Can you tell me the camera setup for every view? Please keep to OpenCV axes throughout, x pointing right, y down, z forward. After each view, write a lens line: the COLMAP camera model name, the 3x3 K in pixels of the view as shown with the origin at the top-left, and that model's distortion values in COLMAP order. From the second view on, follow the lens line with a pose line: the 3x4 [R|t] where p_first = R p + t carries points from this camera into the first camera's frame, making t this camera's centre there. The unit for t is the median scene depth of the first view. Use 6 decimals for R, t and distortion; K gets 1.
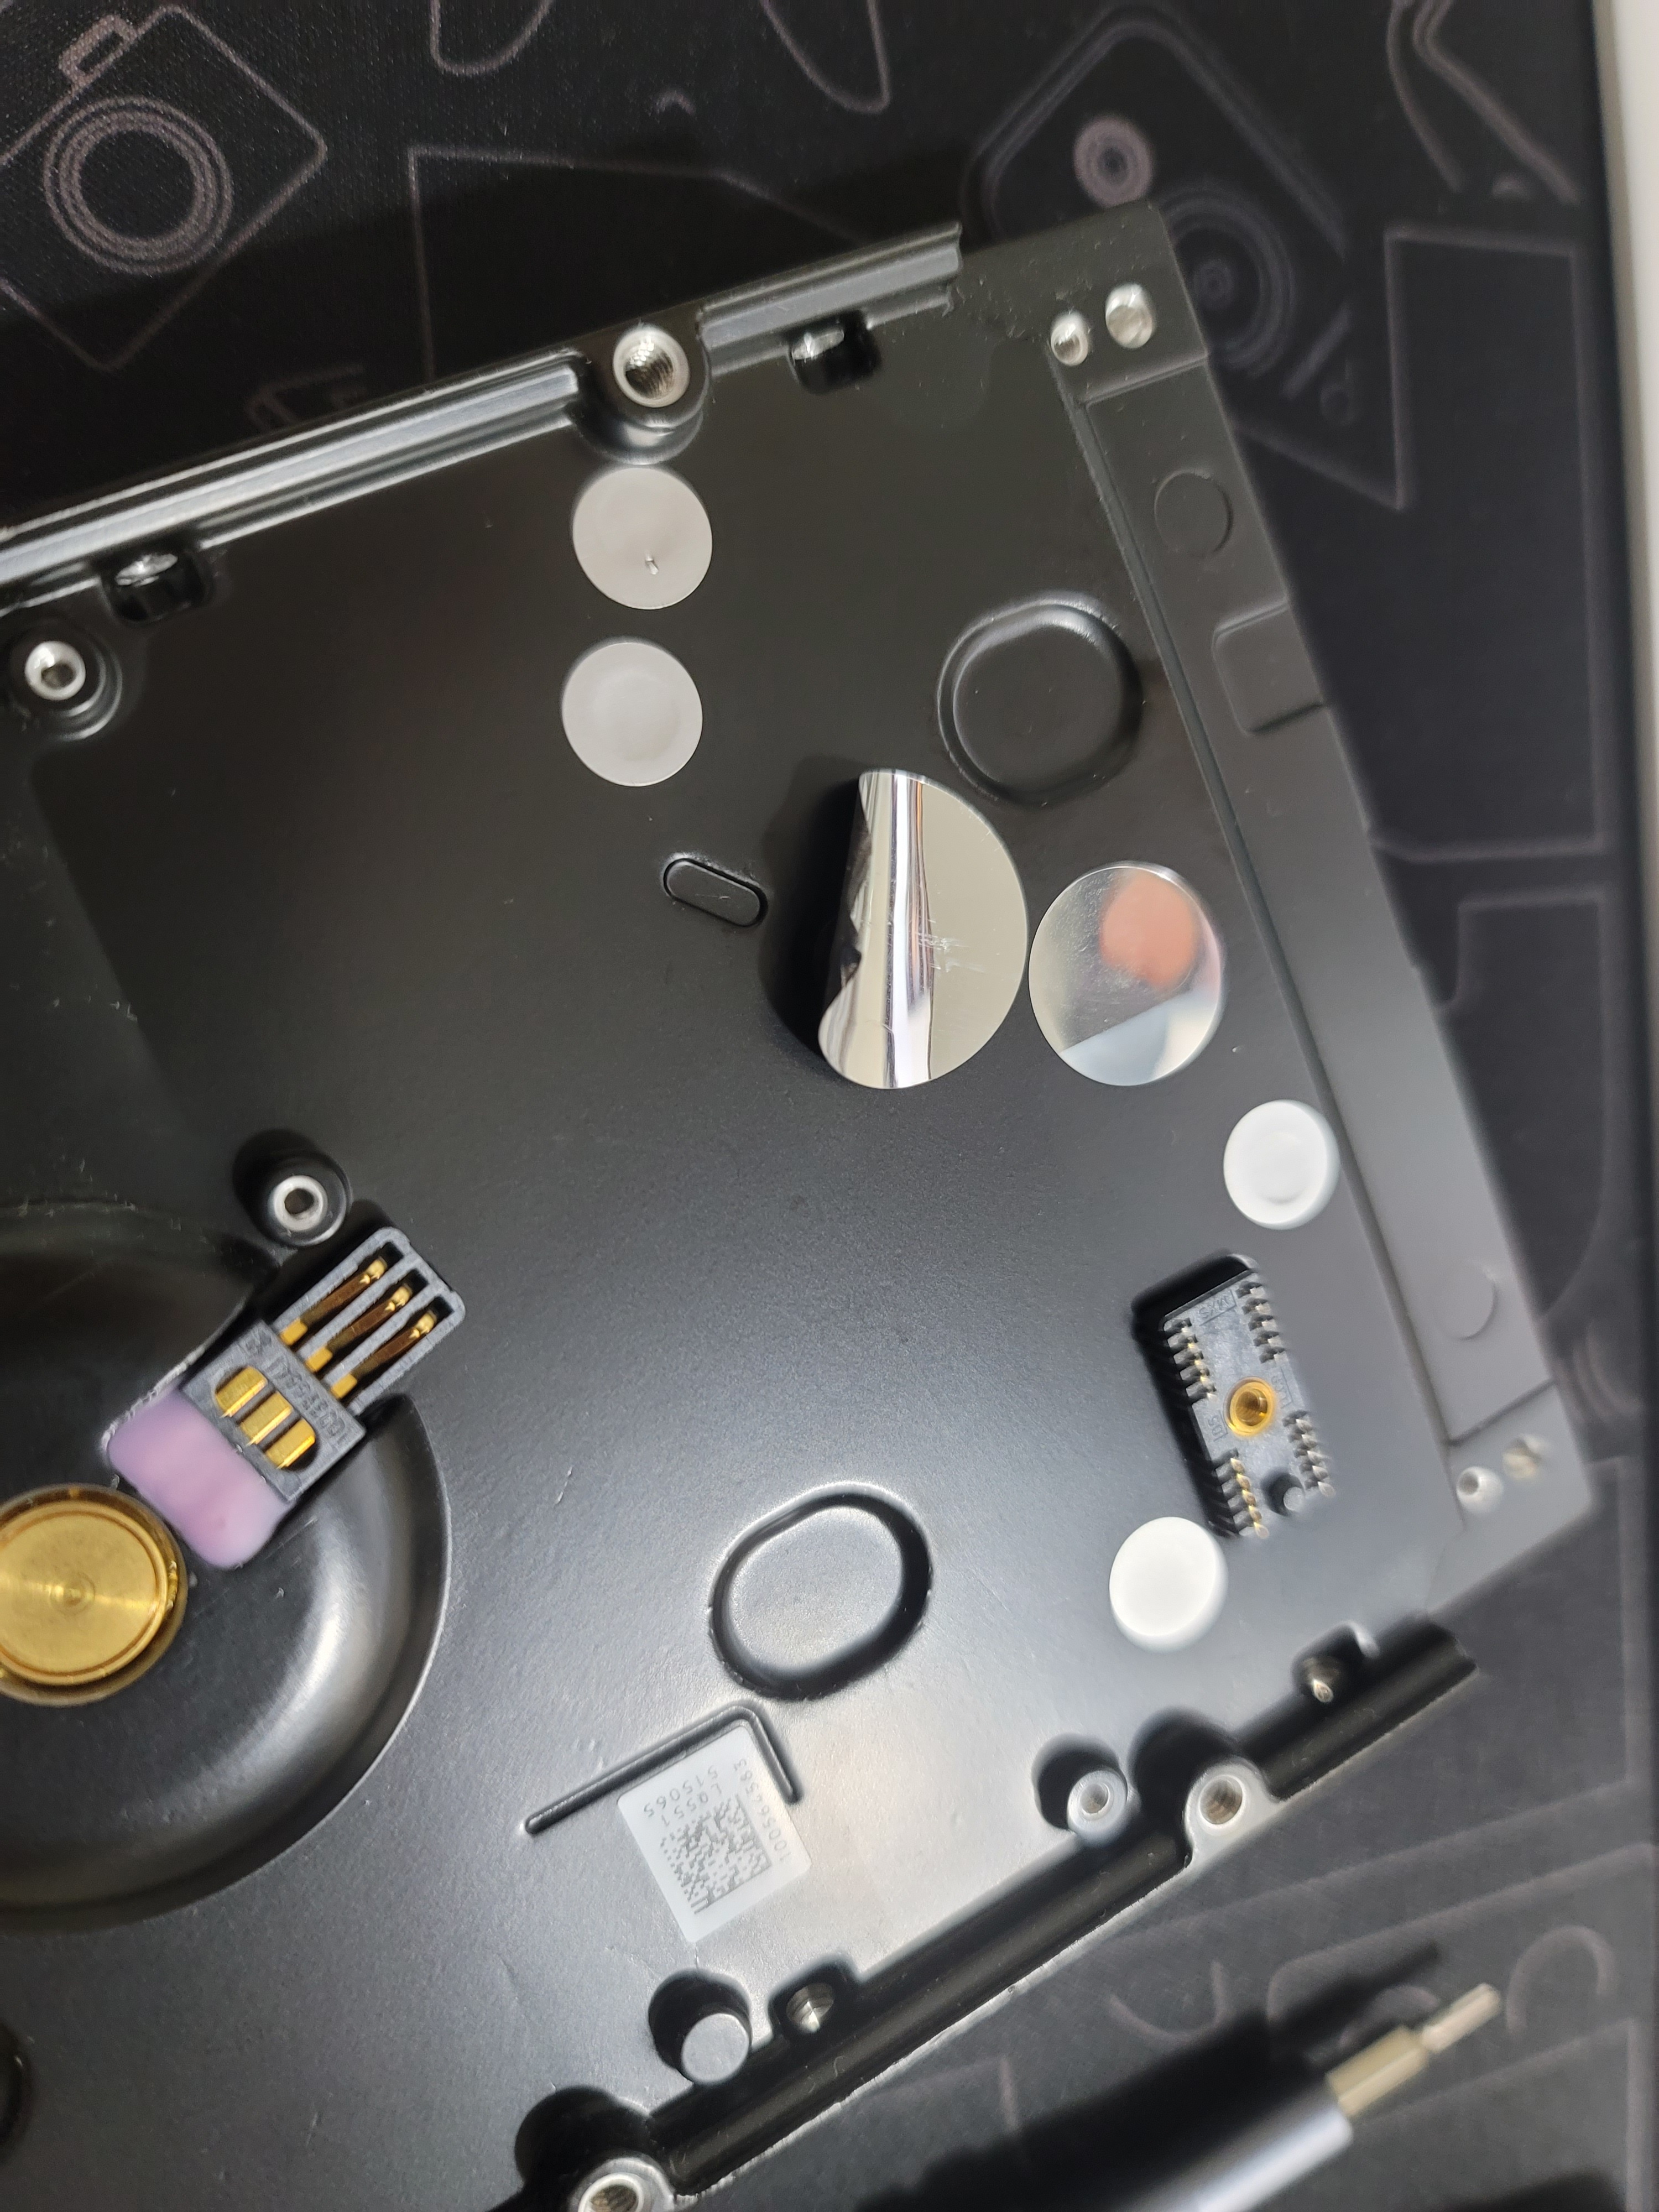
lens RADIAL K [[1654.6, 0, 829.5], [0, 1654.6, 1106.0], [0, 0, 1]] dist [-0.115401, 0.116389]
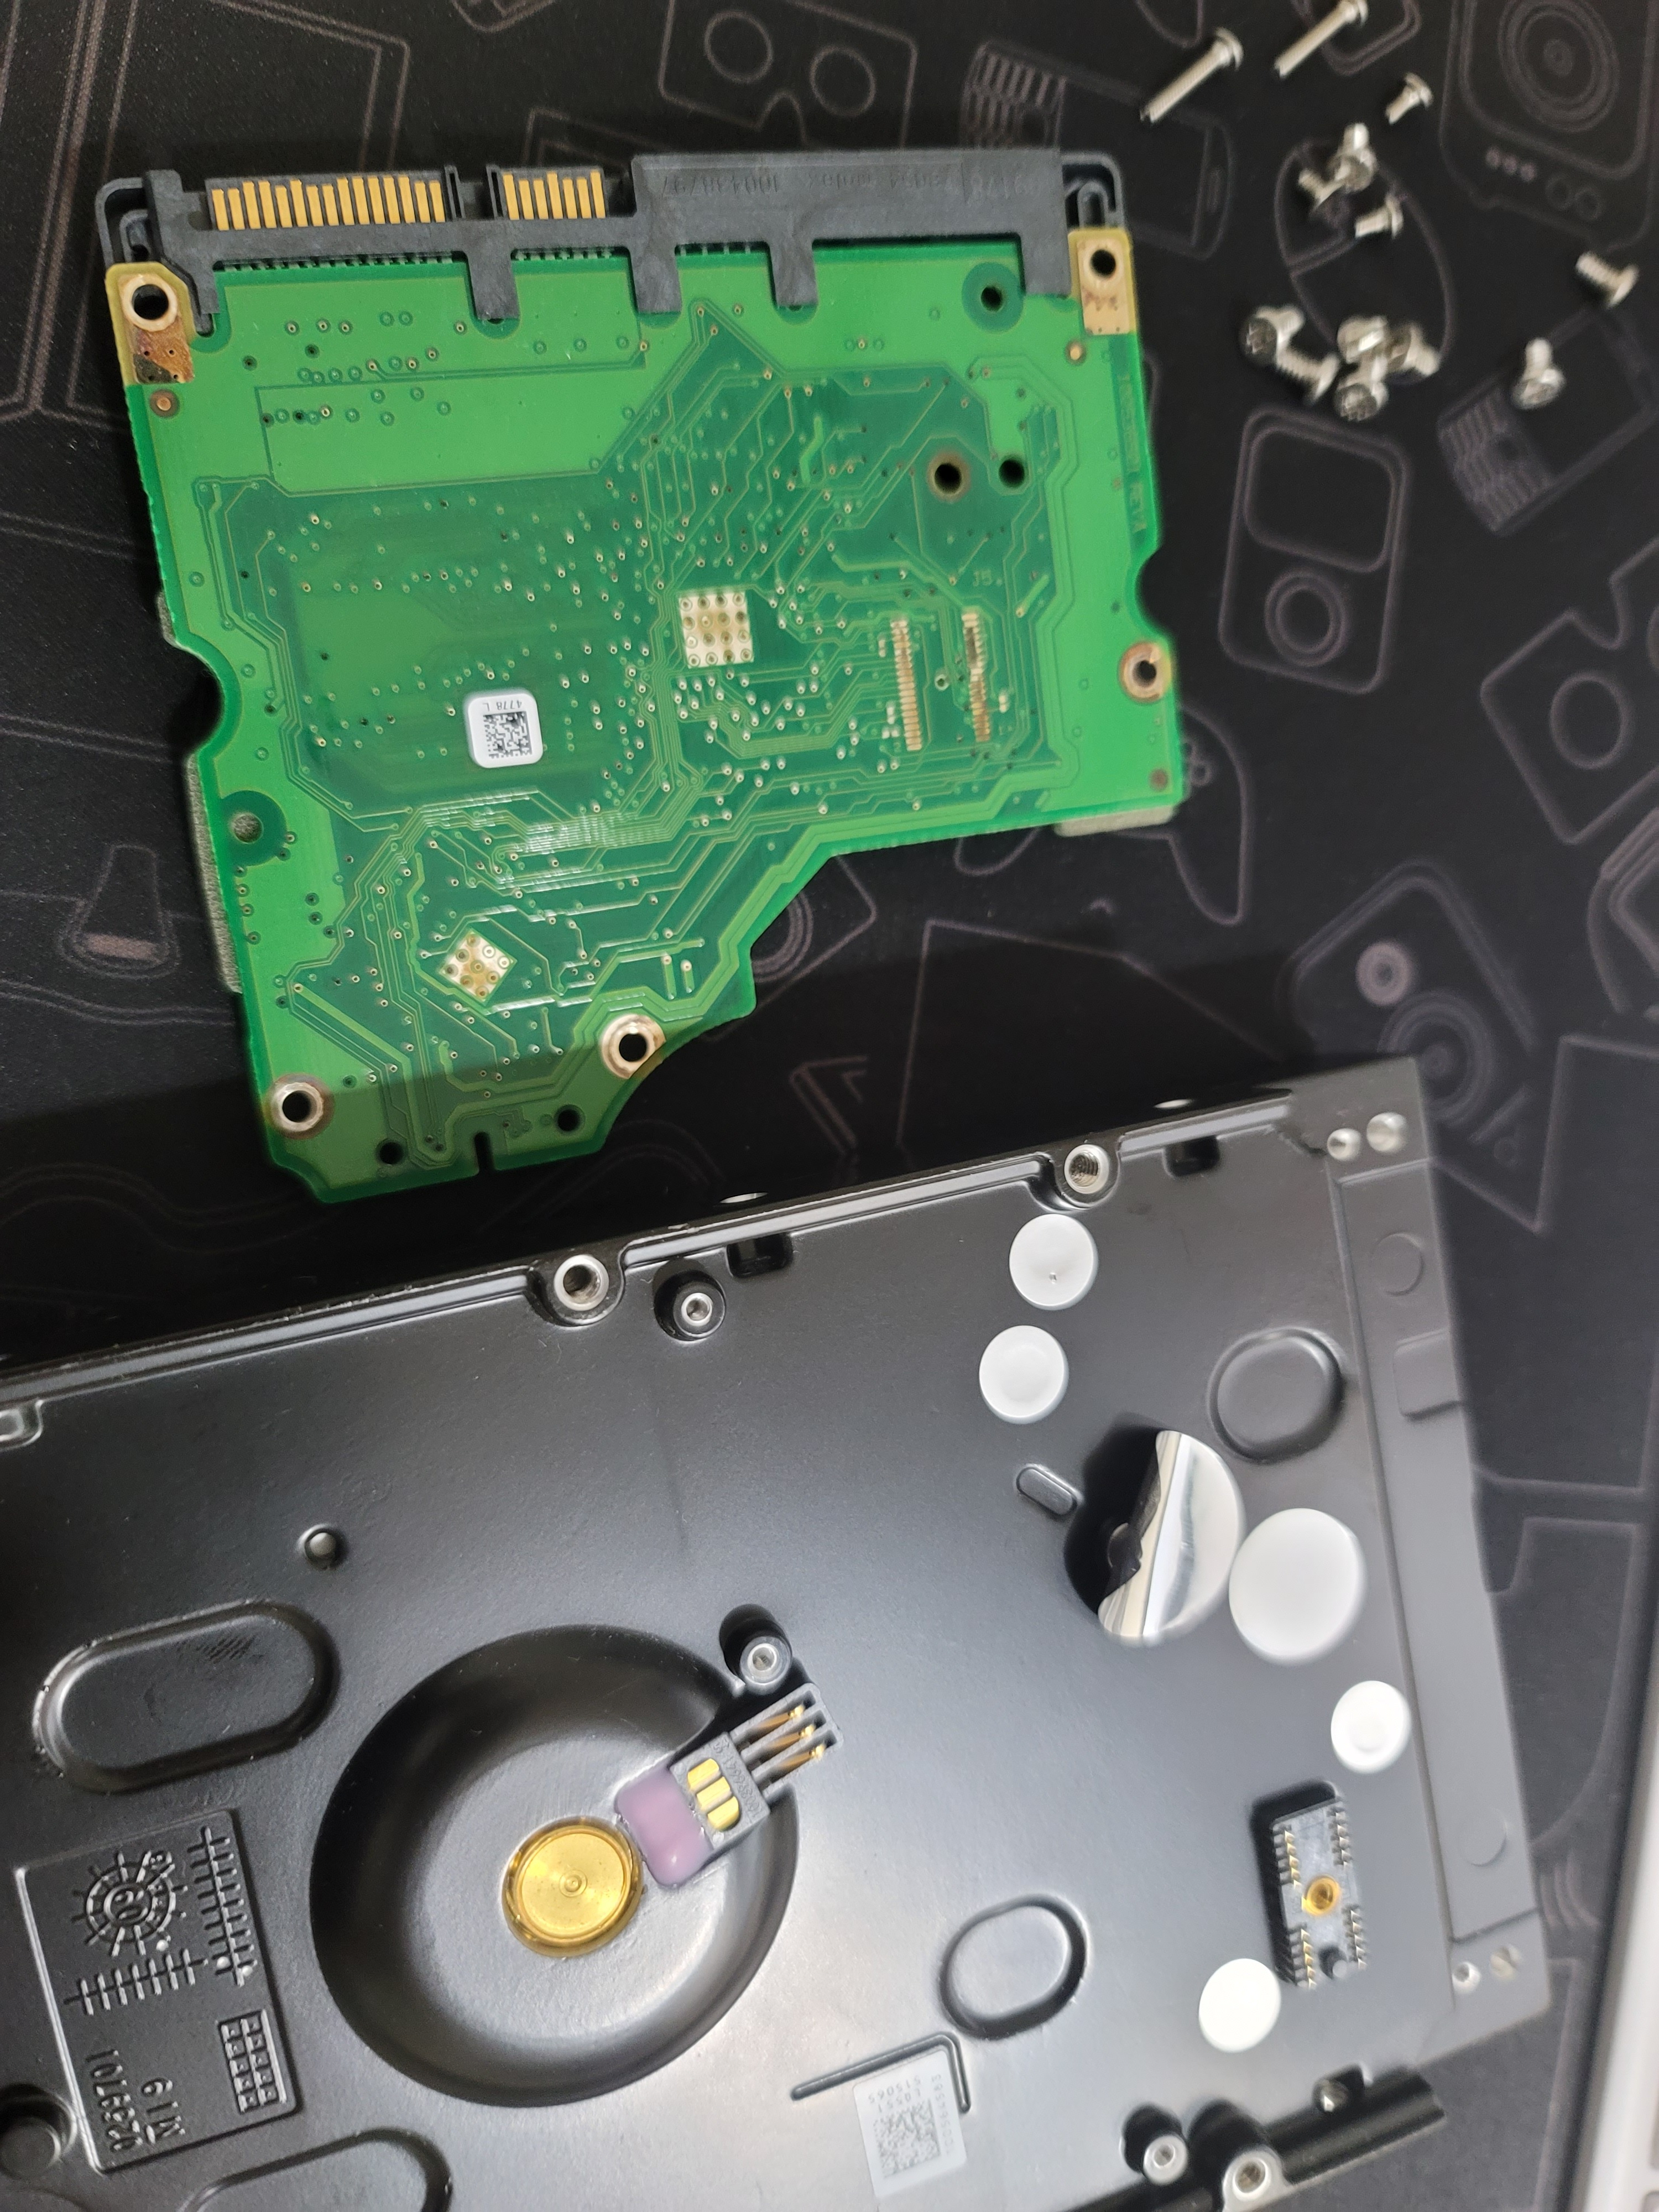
lens RADIAL K [[1606.4, 0, 829.5], [0, 1606.4, 1106.0], [0, 0, 1]] dist [-0.048547, 0.008498]
pose [[0.976476, 0.210548, -0.046516, -0.244312], [-0.214480, 0.970627, -0.109004, -0.243766], [0.022199, 0.116417, 0.992952, -0.463345]]
